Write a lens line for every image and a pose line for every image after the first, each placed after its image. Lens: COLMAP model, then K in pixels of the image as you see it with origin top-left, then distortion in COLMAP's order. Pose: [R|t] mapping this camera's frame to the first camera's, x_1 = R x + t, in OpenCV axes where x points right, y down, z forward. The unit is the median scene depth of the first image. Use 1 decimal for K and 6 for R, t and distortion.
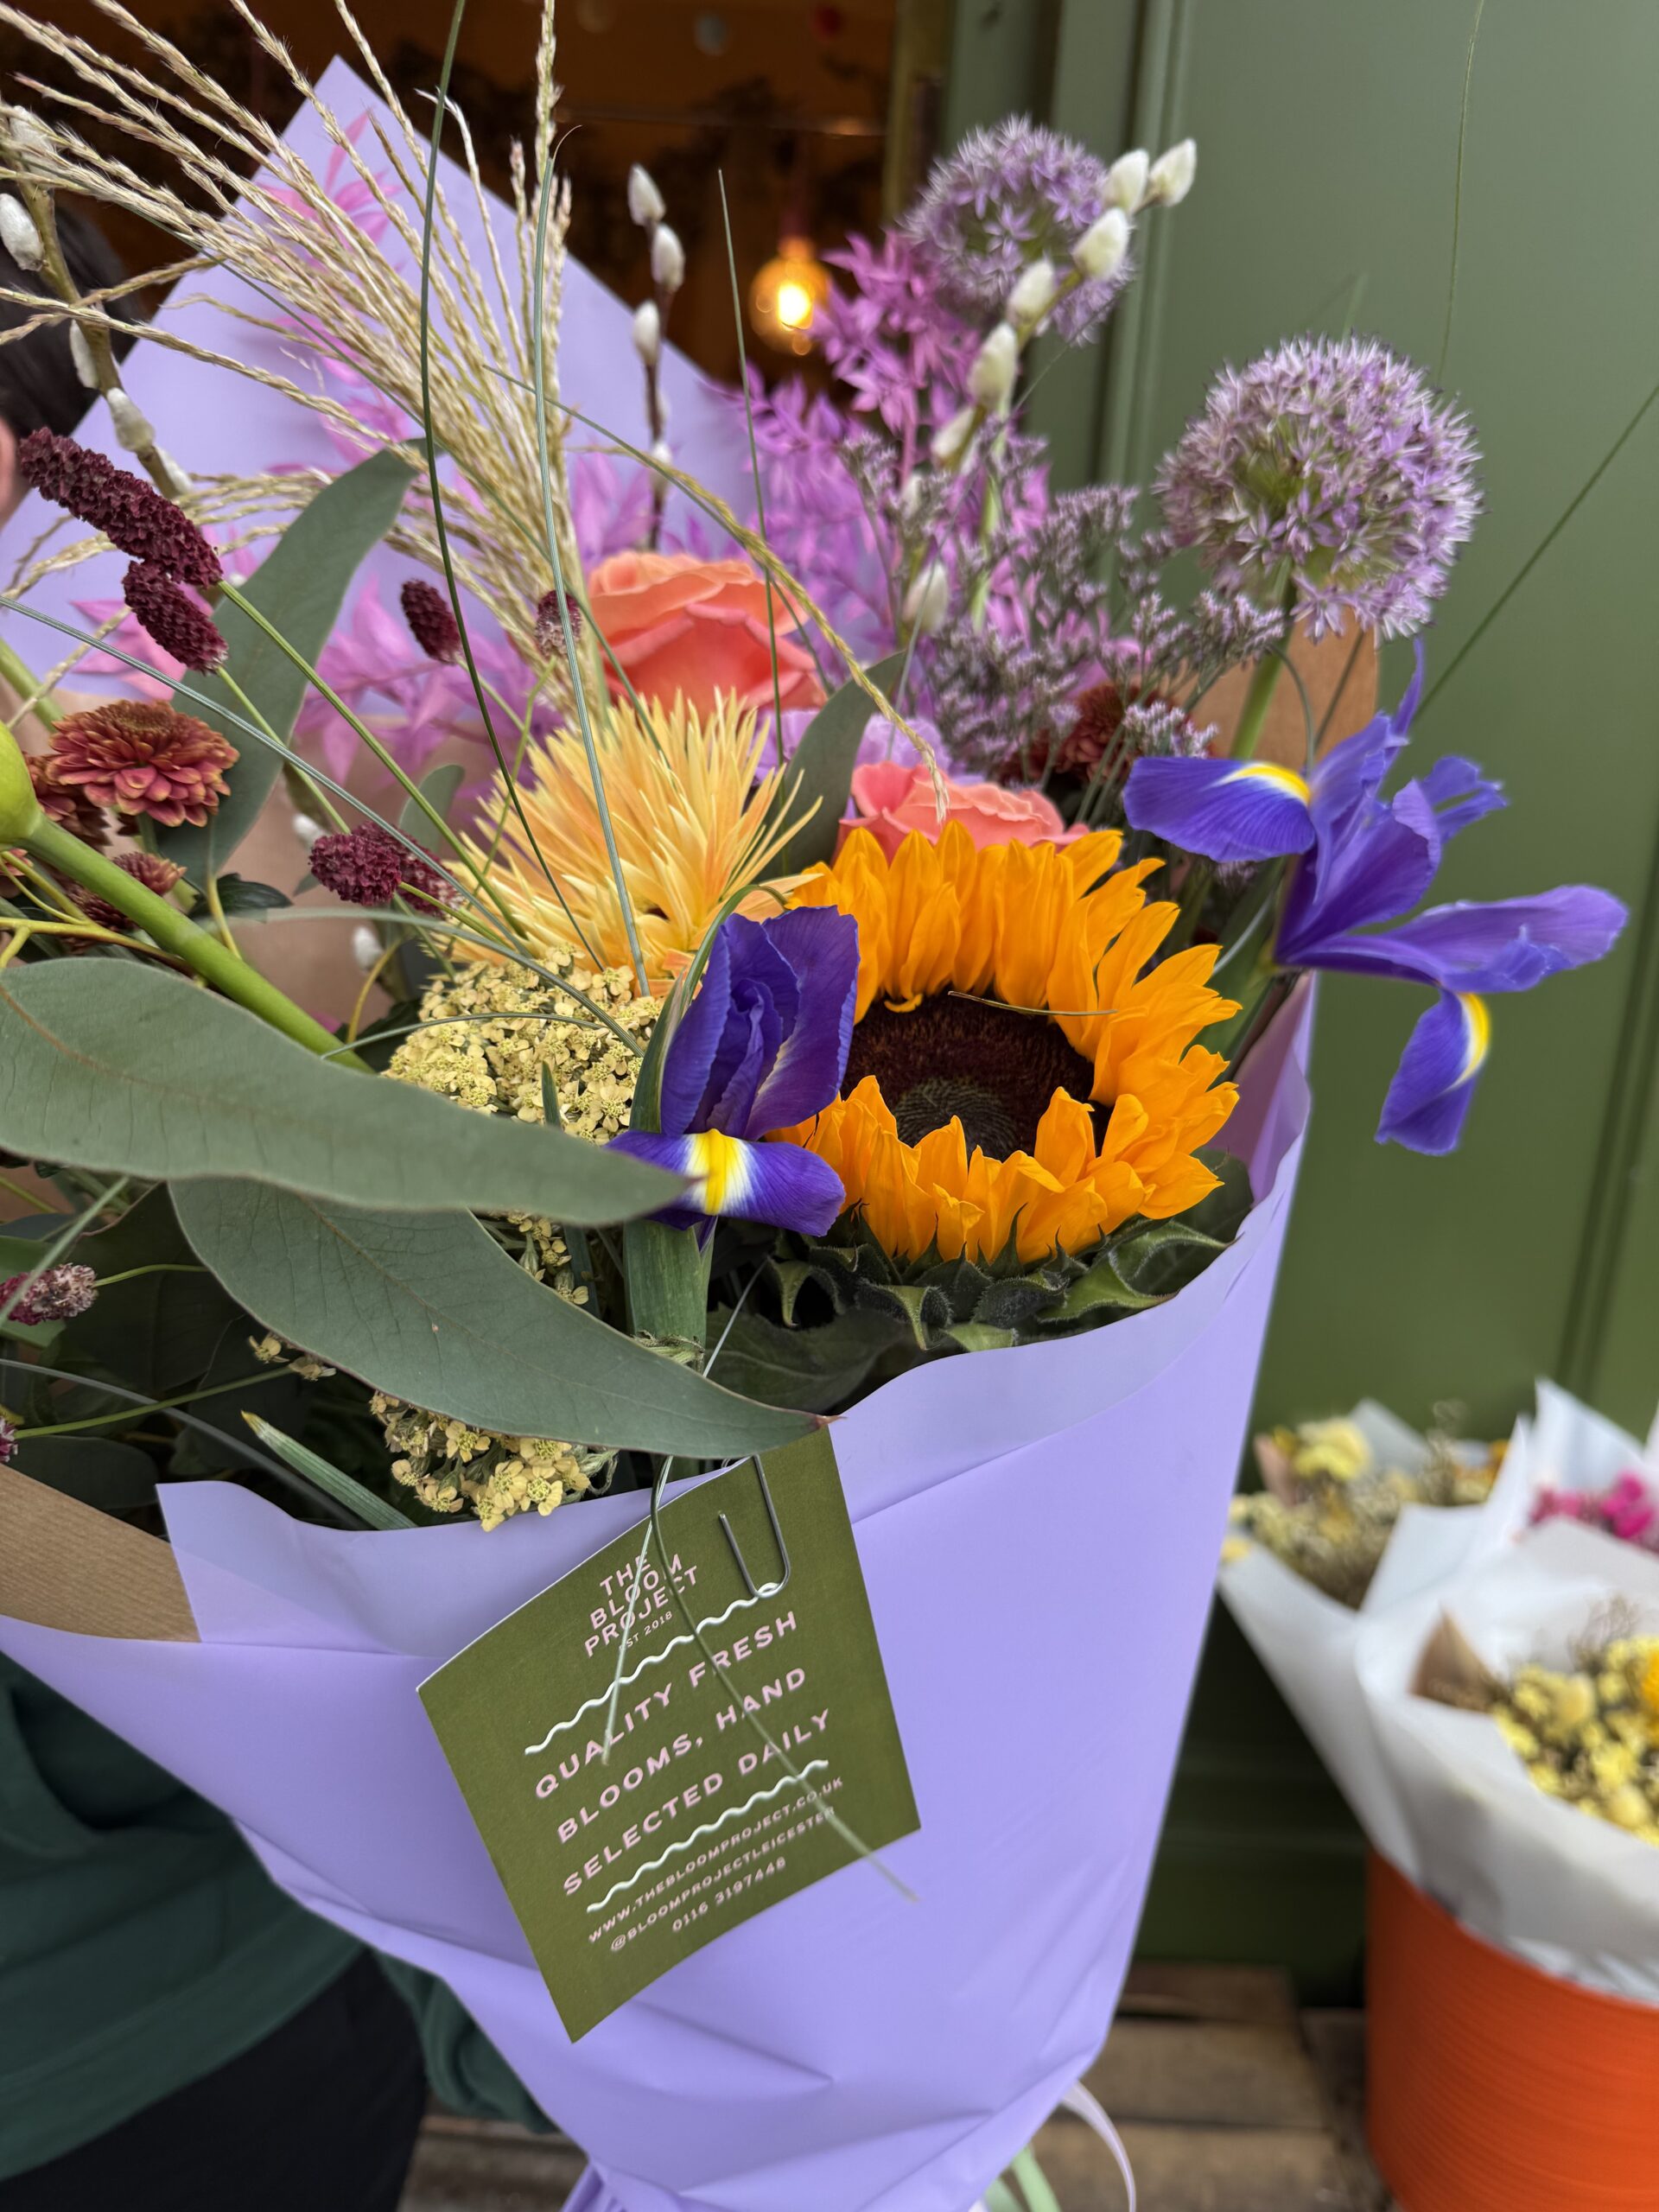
lens RADIAL K [[1777.4, 0, 829.5], [0, 1777.4, 1106.0], [0, 0, 1]] dist [0.115036, -0.369029]
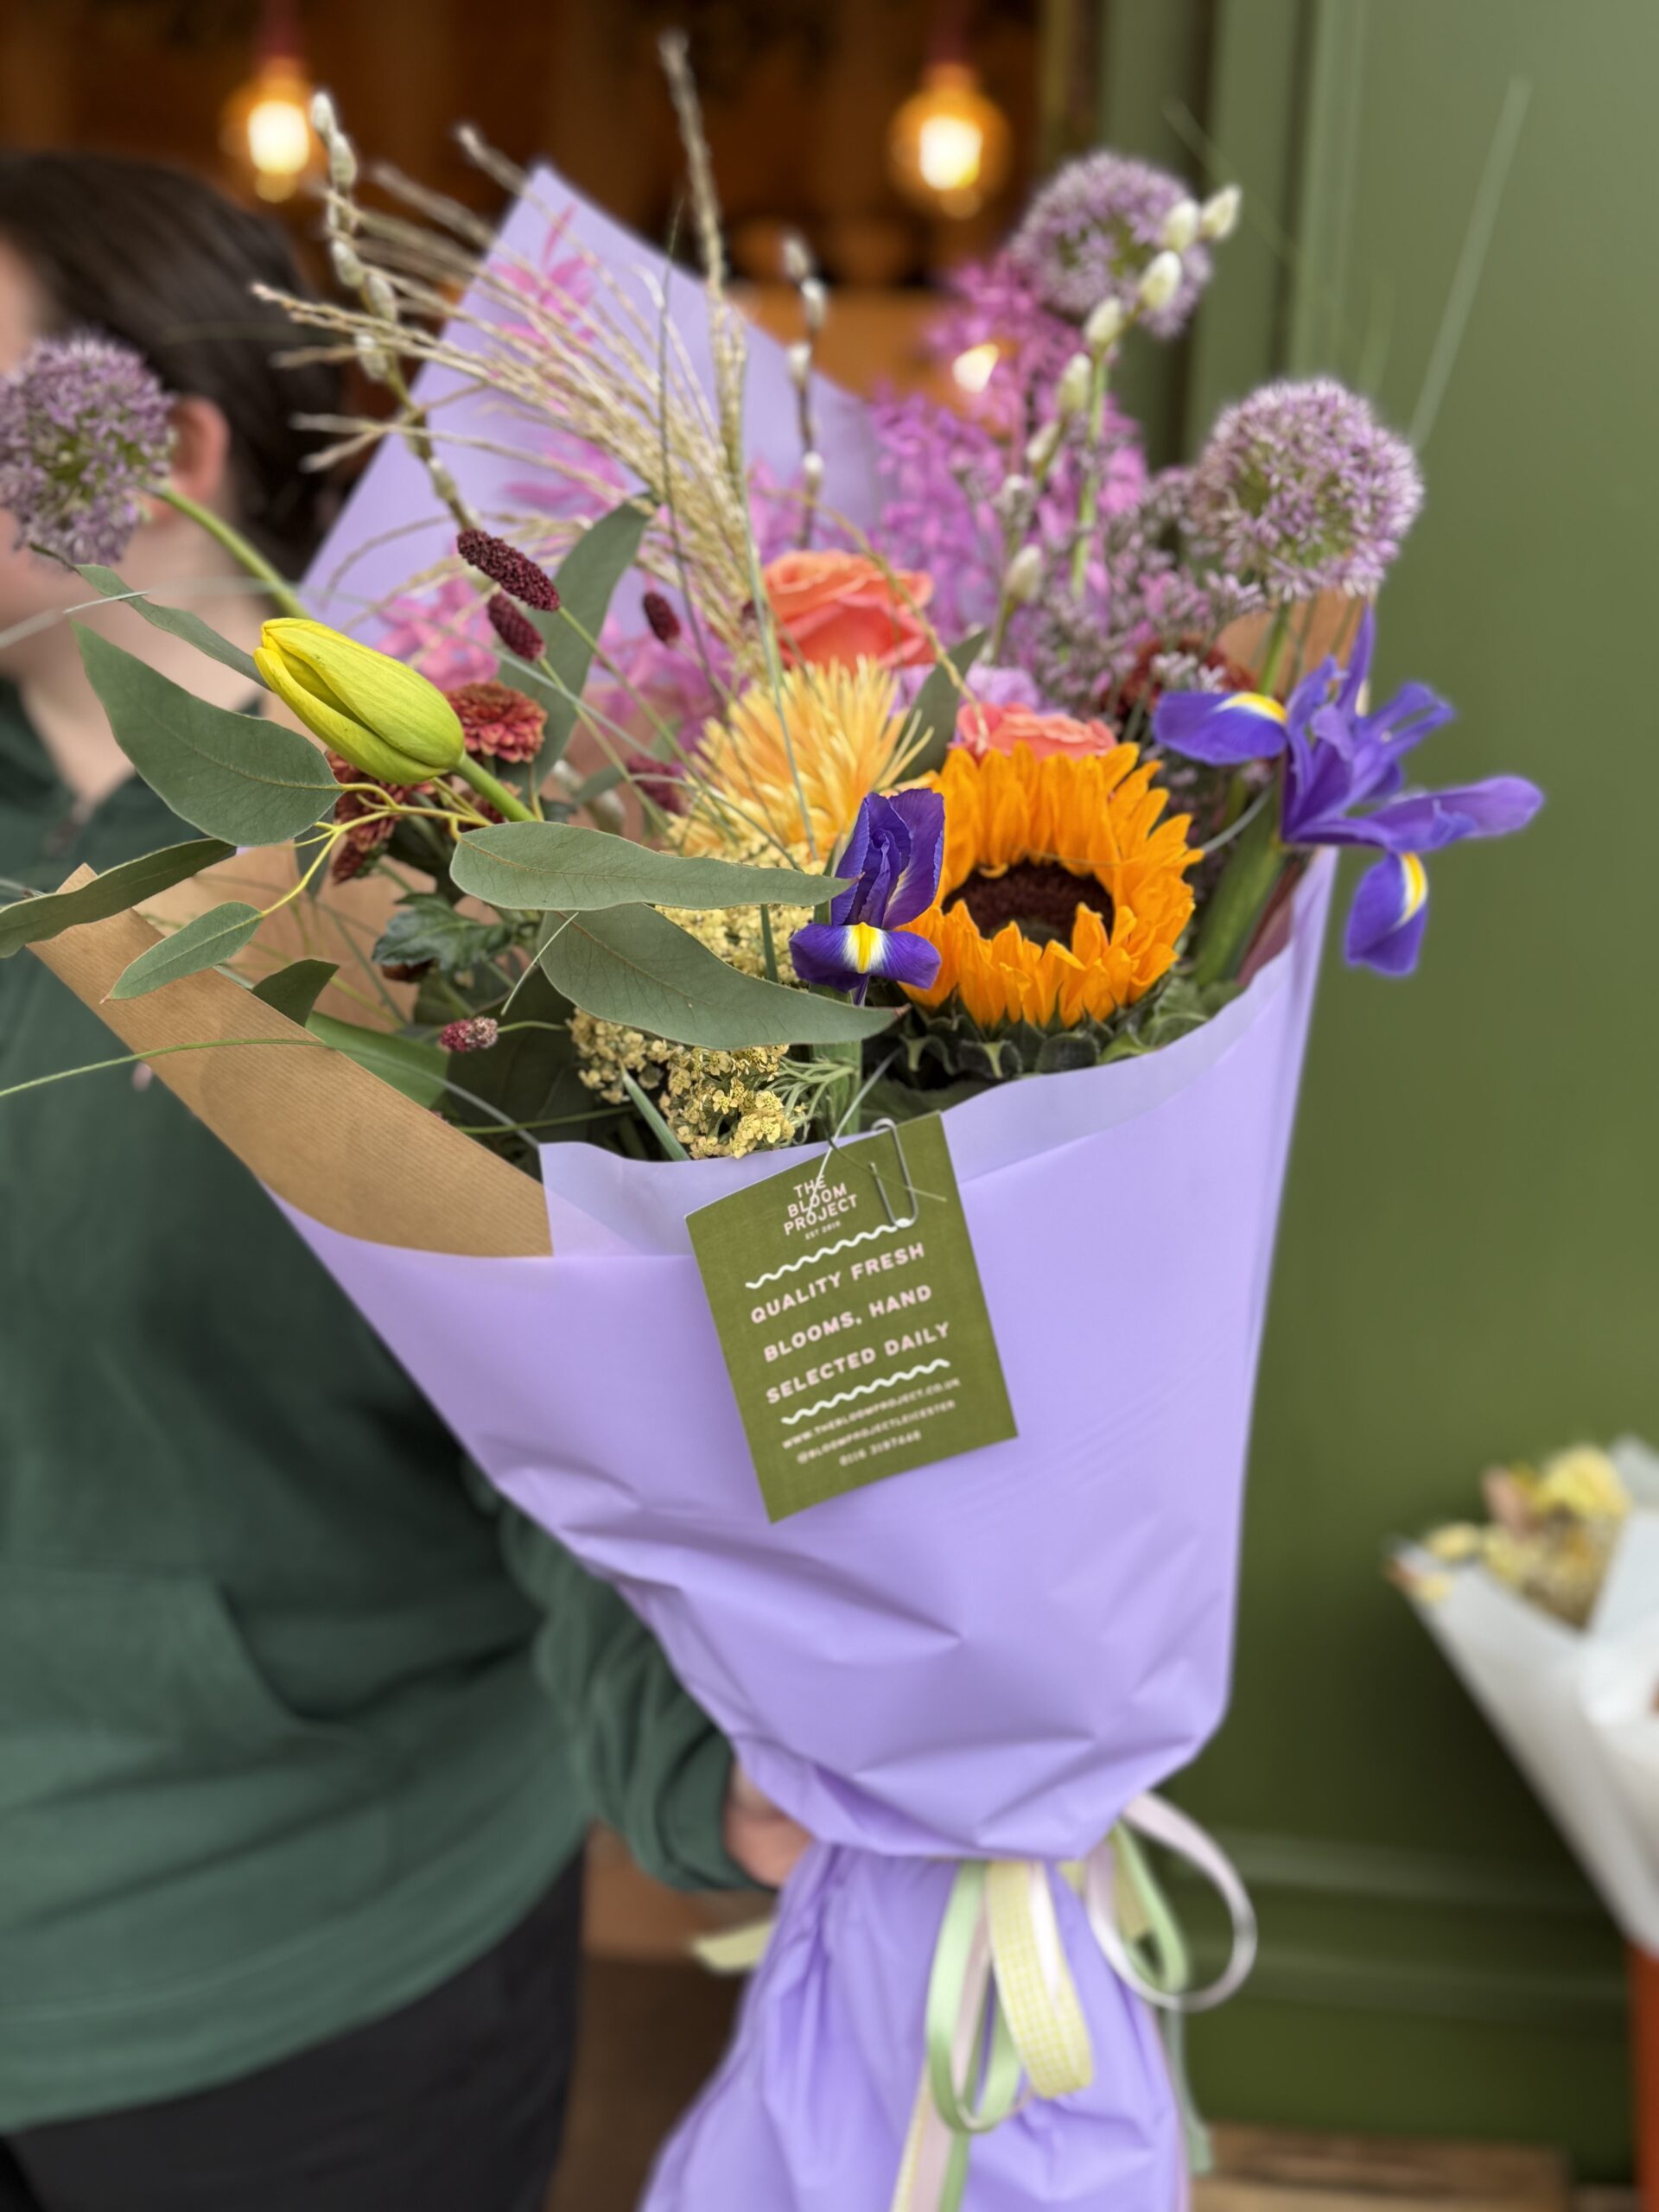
lens RADIAL K [[2274.5, 0, 829.5], [0, 2274.5, 1106.0], [0, 0, 1]] dist [0.108067, -0.000772]
pose [[0.996390, -0.022184, -0.081939, 0.056870], [0.020583, 0.999581, -0.020328, 0.169456], [0.082356, 0.018568, 0.996430, -0.850052]]
